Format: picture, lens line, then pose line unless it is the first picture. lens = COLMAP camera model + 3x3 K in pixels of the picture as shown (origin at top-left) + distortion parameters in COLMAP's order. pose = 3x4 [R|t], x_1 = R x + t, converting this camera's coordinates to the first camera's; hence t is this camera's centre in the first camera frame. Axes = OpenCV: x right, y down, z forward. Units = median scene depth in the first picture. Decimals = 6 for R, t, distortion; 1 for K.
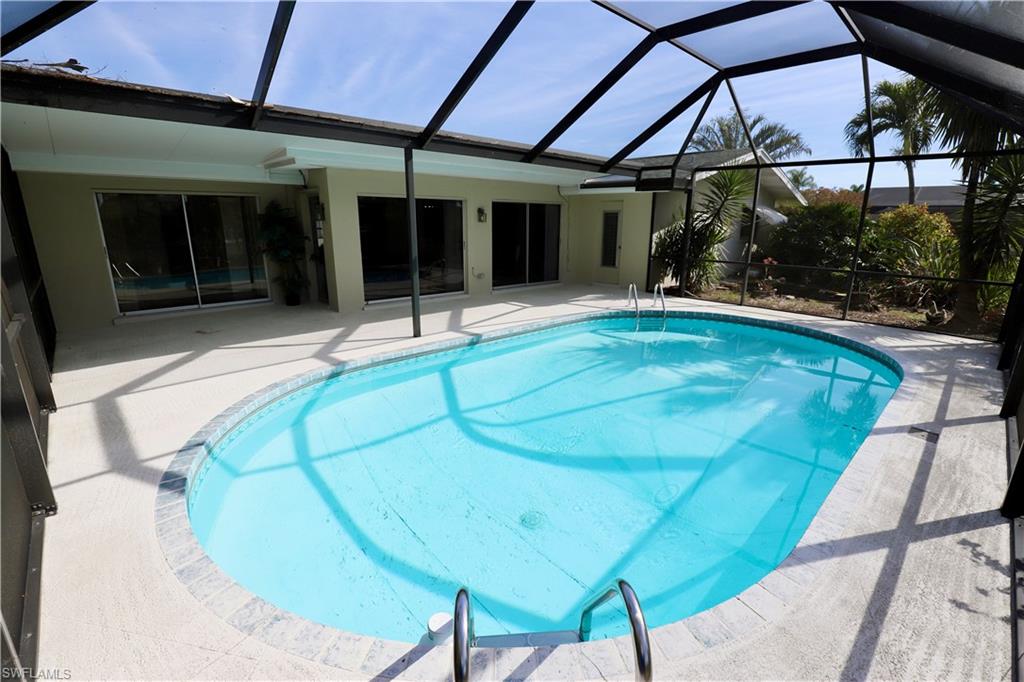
lens RADIAL K [[475.6, 0, 512.7], [0, 475.6, 357.1], [0, 0, 1]] dist [-0.015548, 0.000871]
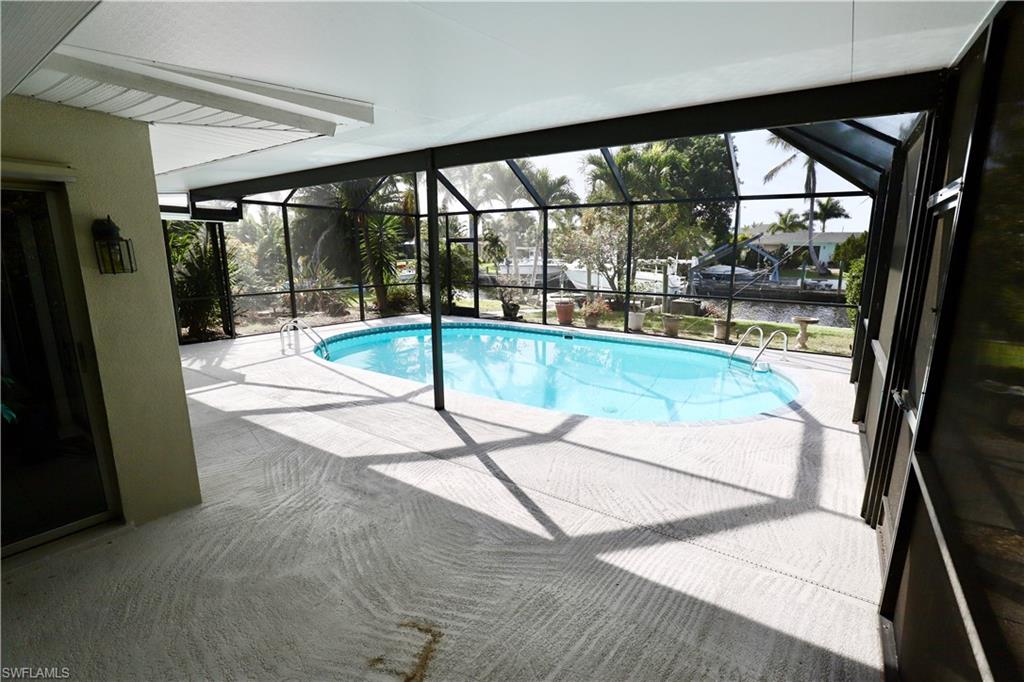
lens RADIAL K [[475.6, 0, 512.7], [0, 475.6, 357.1], [0, 0, 1]] dist [-0.015548, 0.000871]
pose [[-0.231716, -0.220147, 0.947546, -1.440963], [0.265978, 0.922602, 0.279395, -0.468201], [-0.935715, 0.316766, -0.155228, 1.499810]]
